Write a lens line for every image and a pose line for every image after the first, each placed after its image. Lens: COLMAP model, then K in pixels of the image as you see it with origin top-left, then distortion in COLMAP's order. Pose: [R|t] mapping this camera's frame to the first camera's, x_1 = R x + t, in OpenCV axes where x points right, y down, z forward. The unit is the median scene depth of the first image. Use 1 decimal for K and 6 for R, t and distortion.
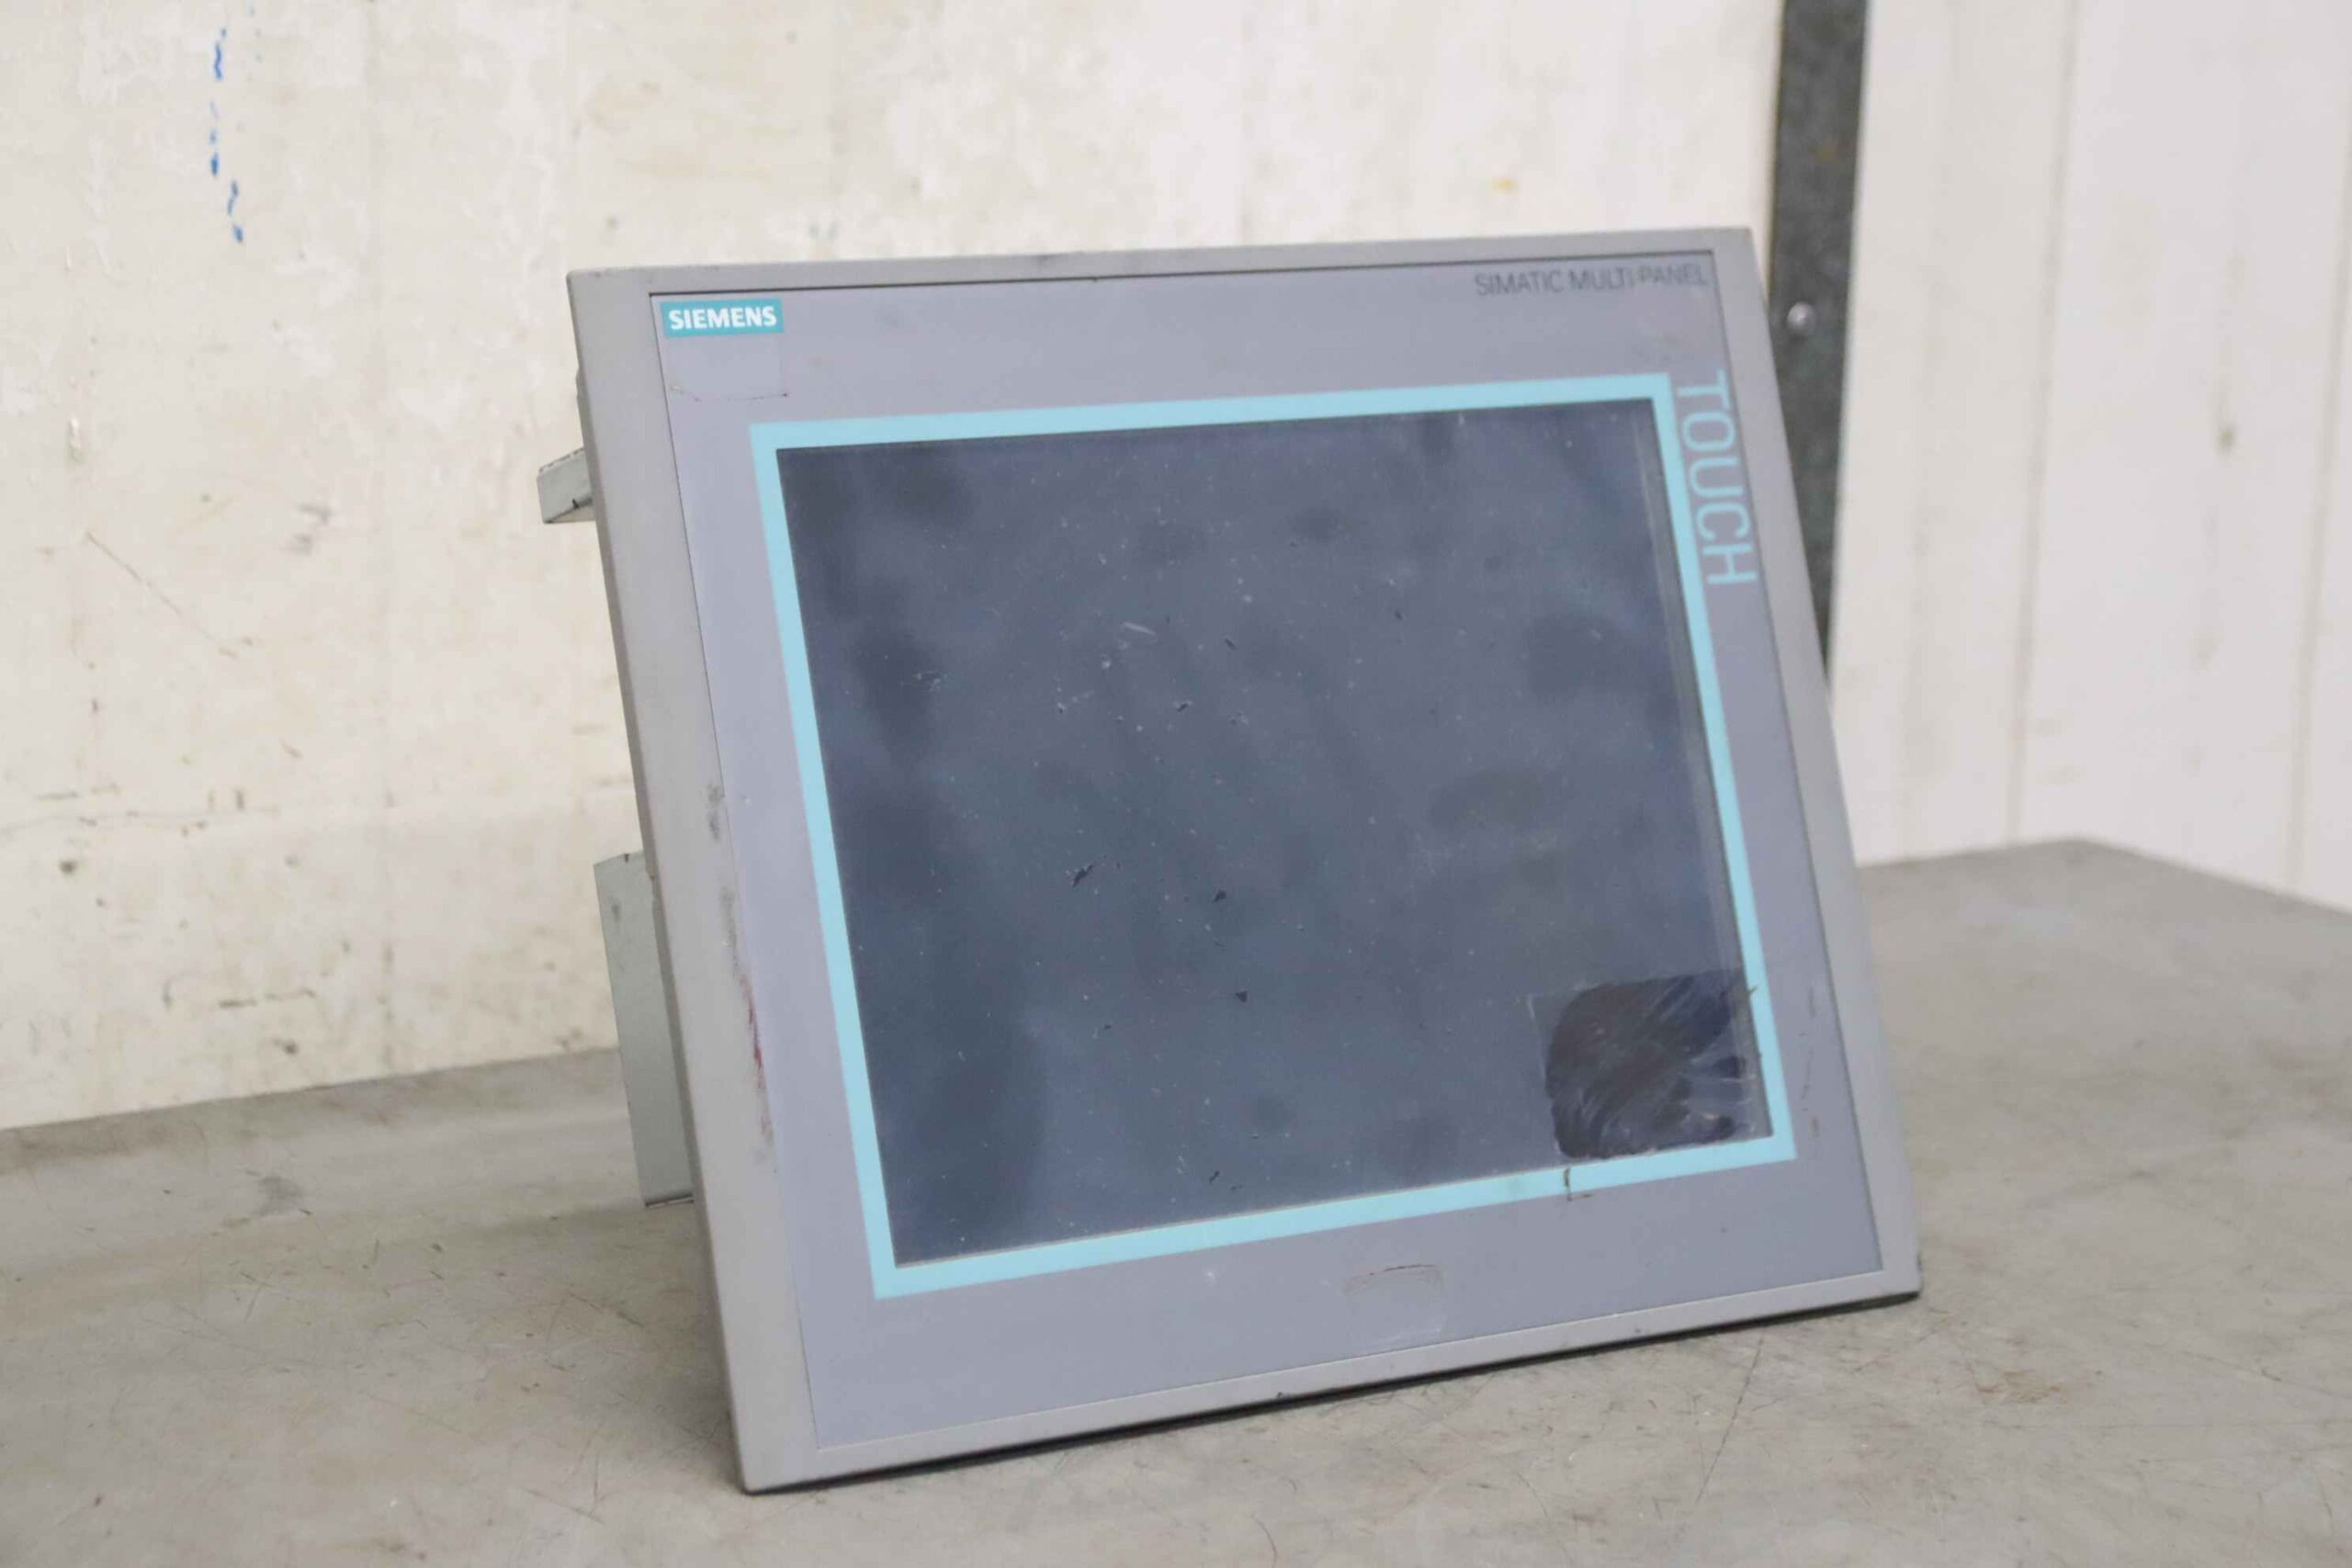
lens RADIAL K [[5311.0, 0, 1176.0], [0, 5311.0, 784.0], [0, 0, 1]] dist [0.301813, -0.042469]
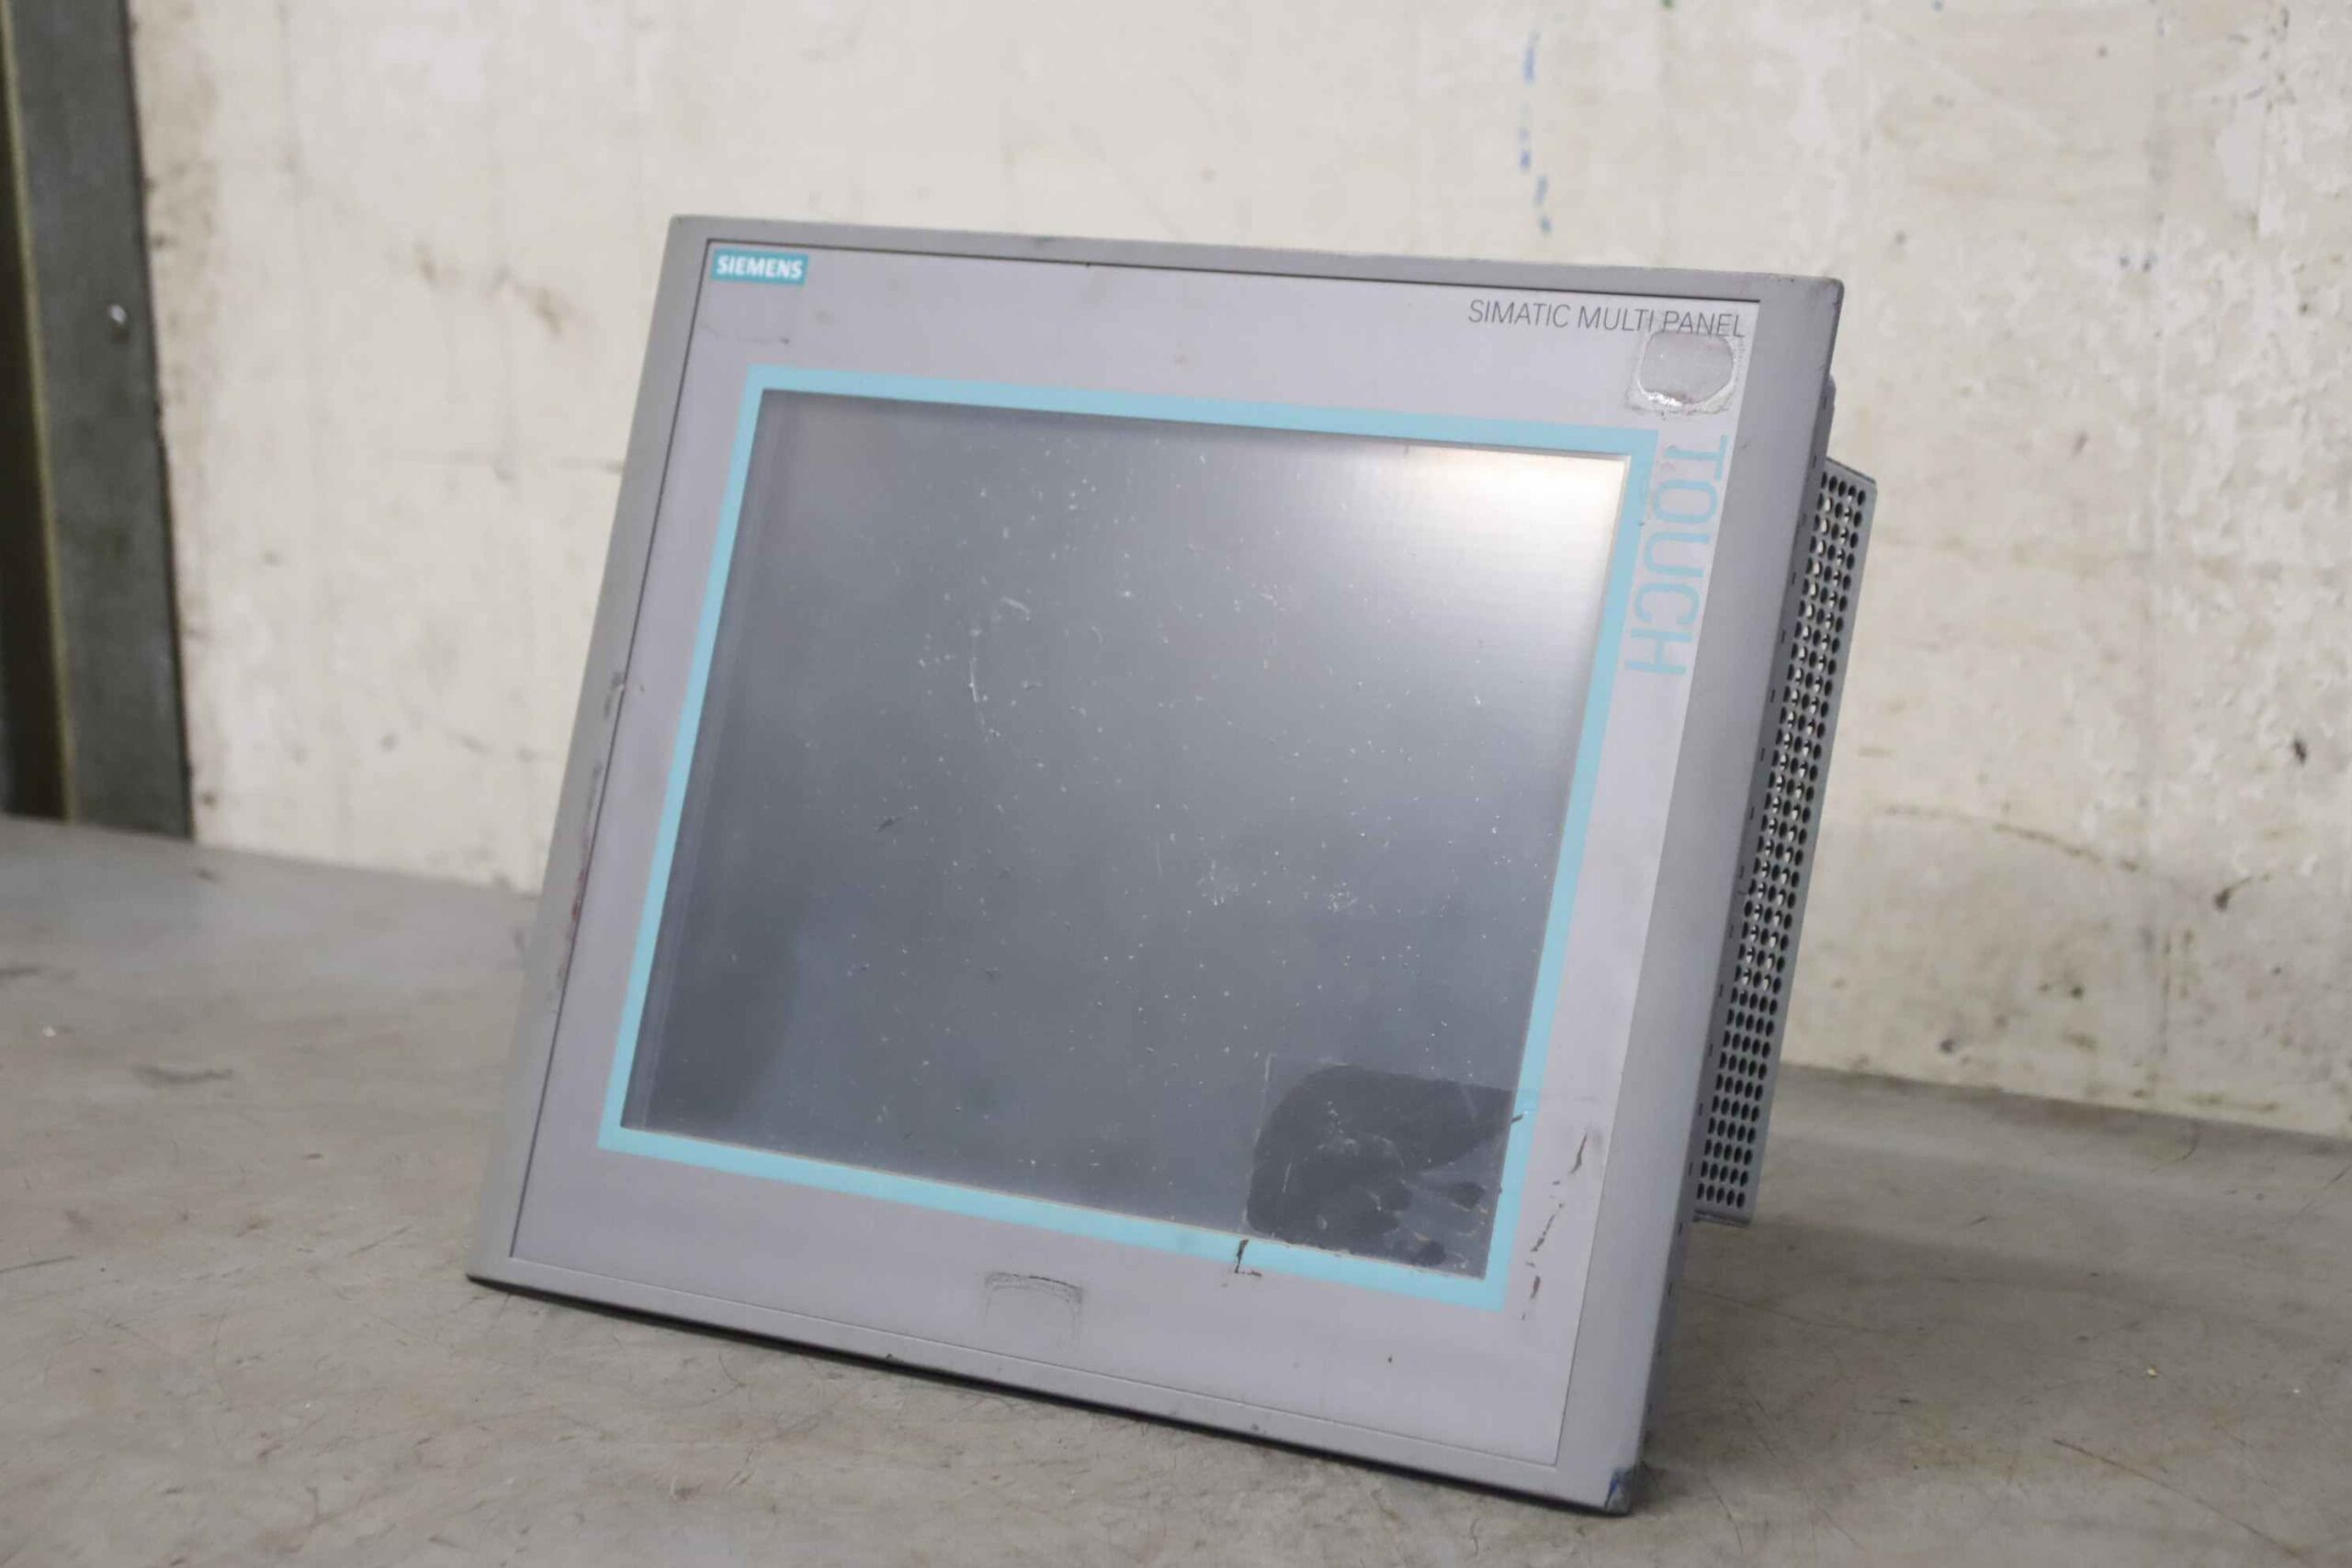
lens RADIAL K [[5311.0, 0, 1176.0], [0, 5311.0, 784.0], [0, 0, 1]] dist [0.301813, -0.042469]
pose [[0.397369, 0.148942, -0.905491, 0.906674], [-0.162495, 0.982568, 0.090311, -0.089747], [0.903158, 0.111251, 0.414644, 0.588738]]
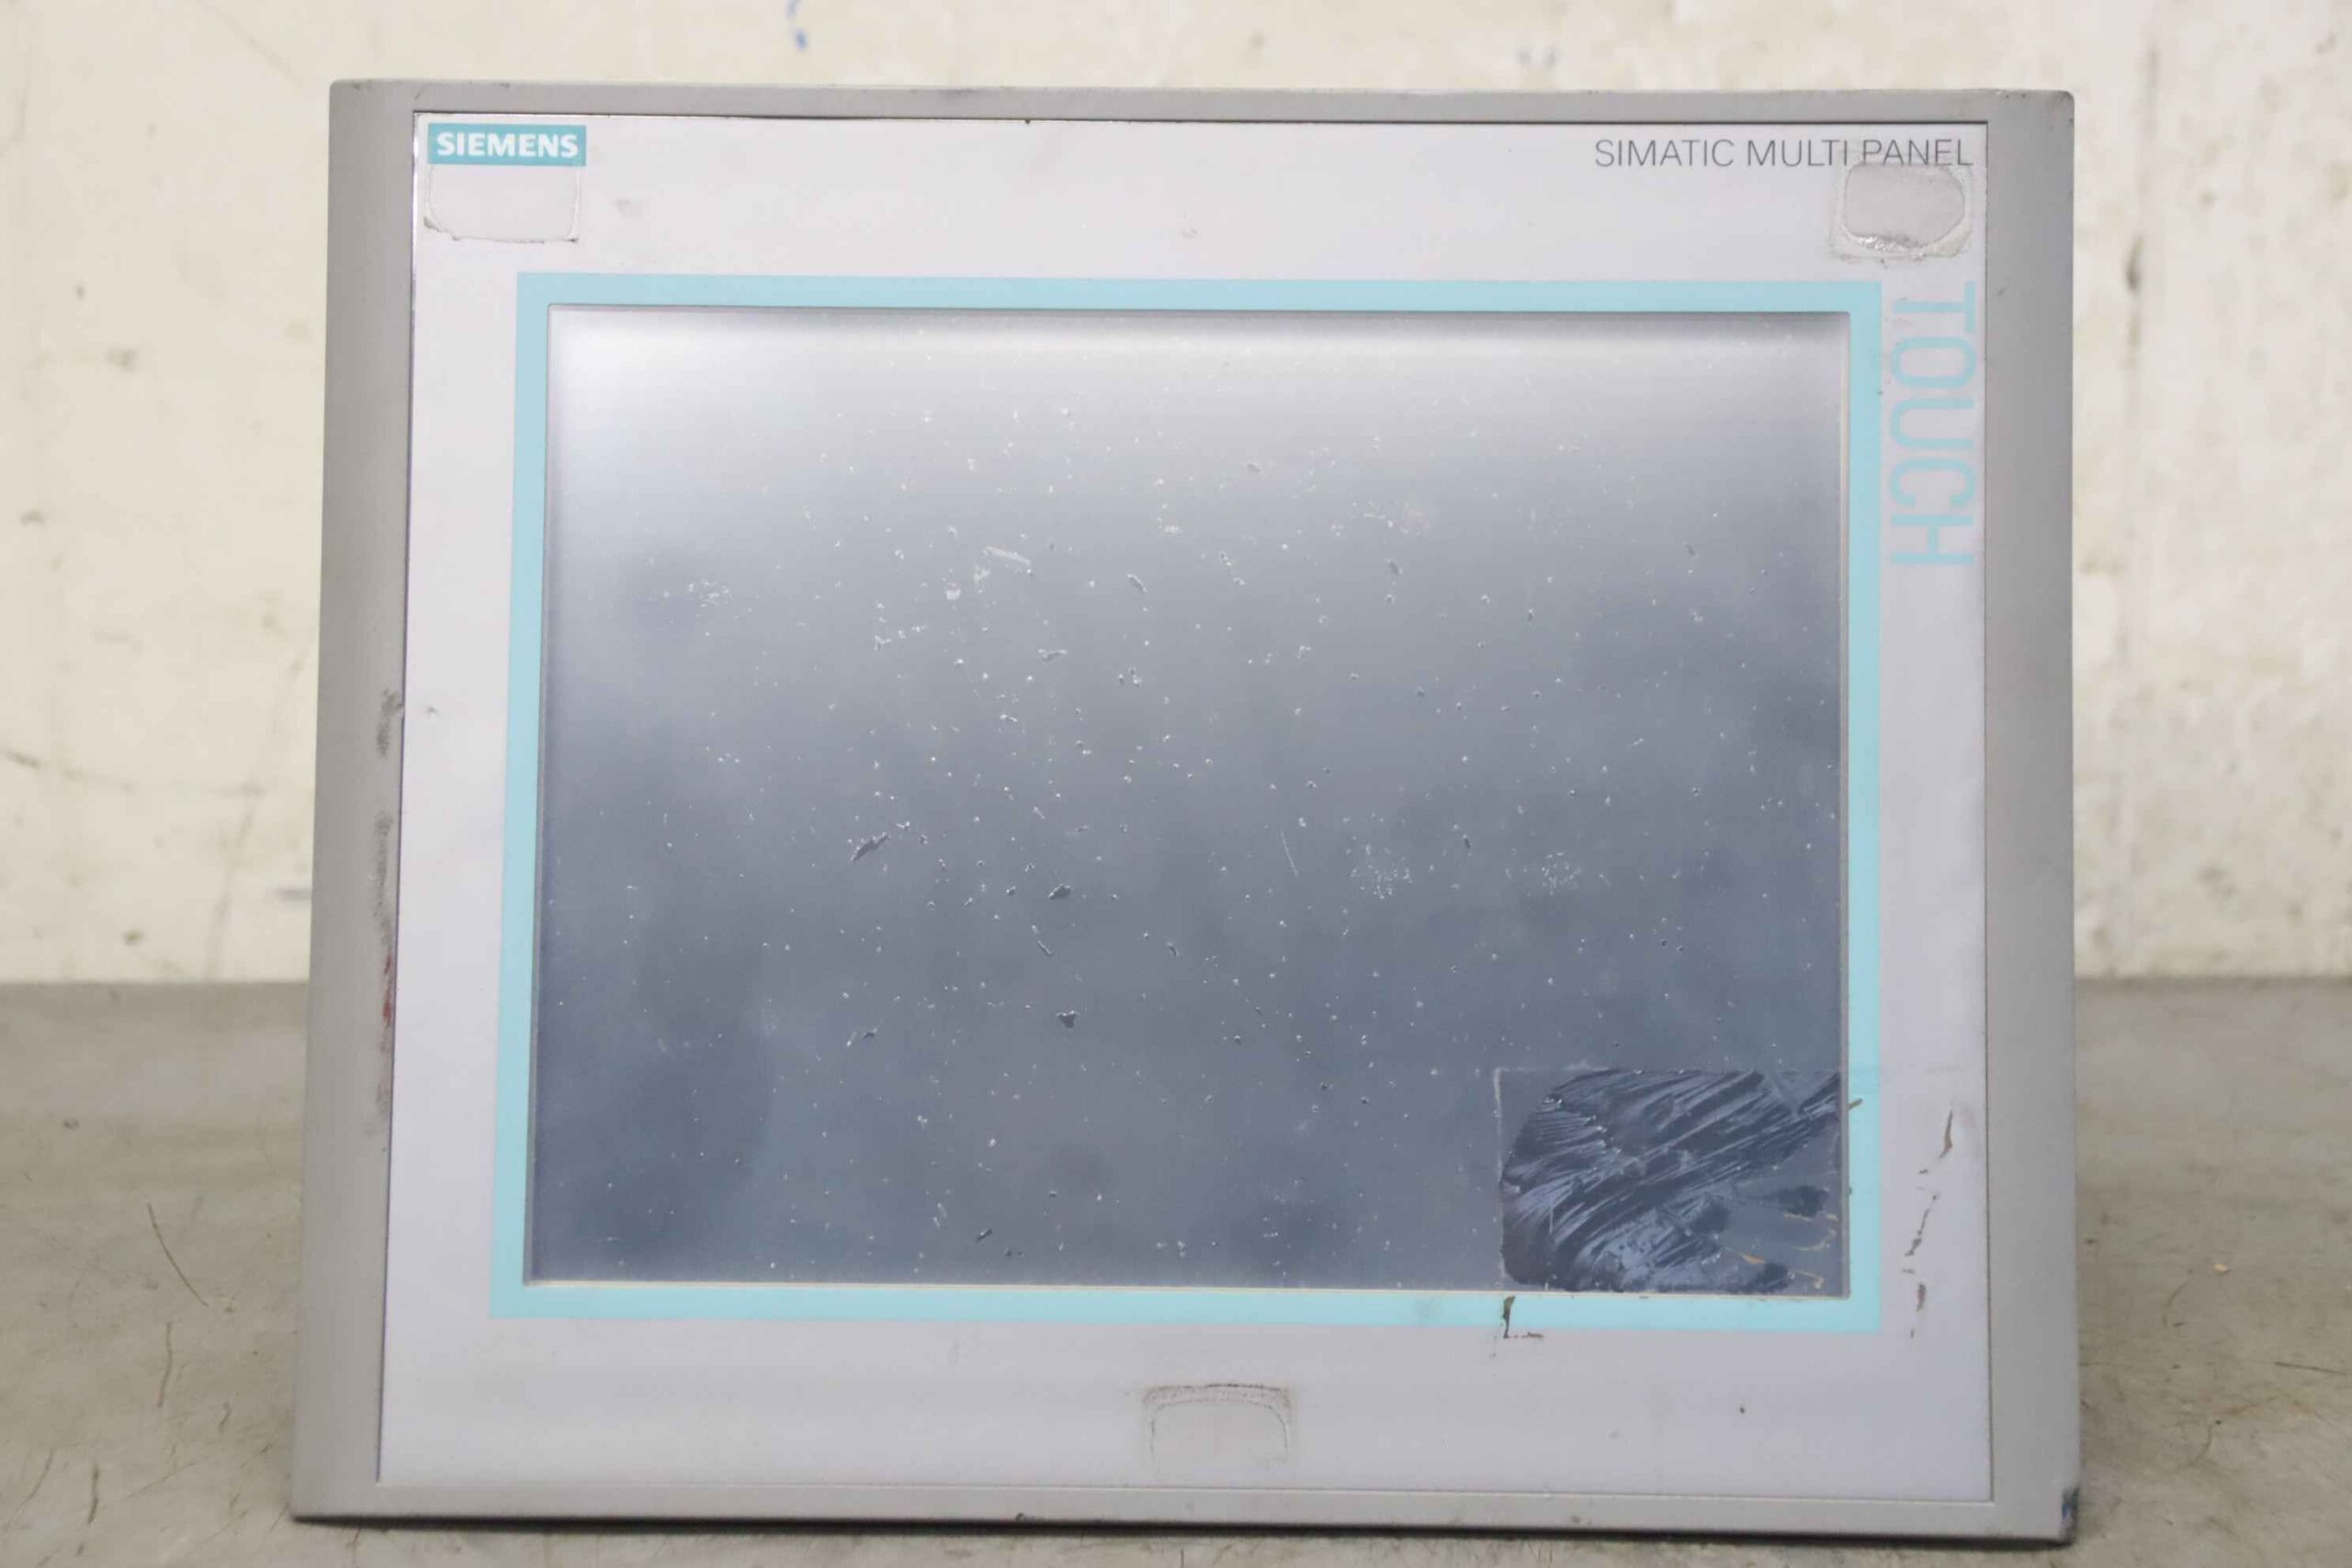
lens RADIAL K [[5311.0, 0, 1176.0], [0, 5311.0, 784.0], [0, 0, 1]] dist [0.301813, -0.042469]
pose [[0.836600, 0.111197, -0.536410, 0.440831], [-0.091937, 0.993794, 0.062625, -0.046277], [0.540045, -0.003076, 0.841631, 0.318343]]
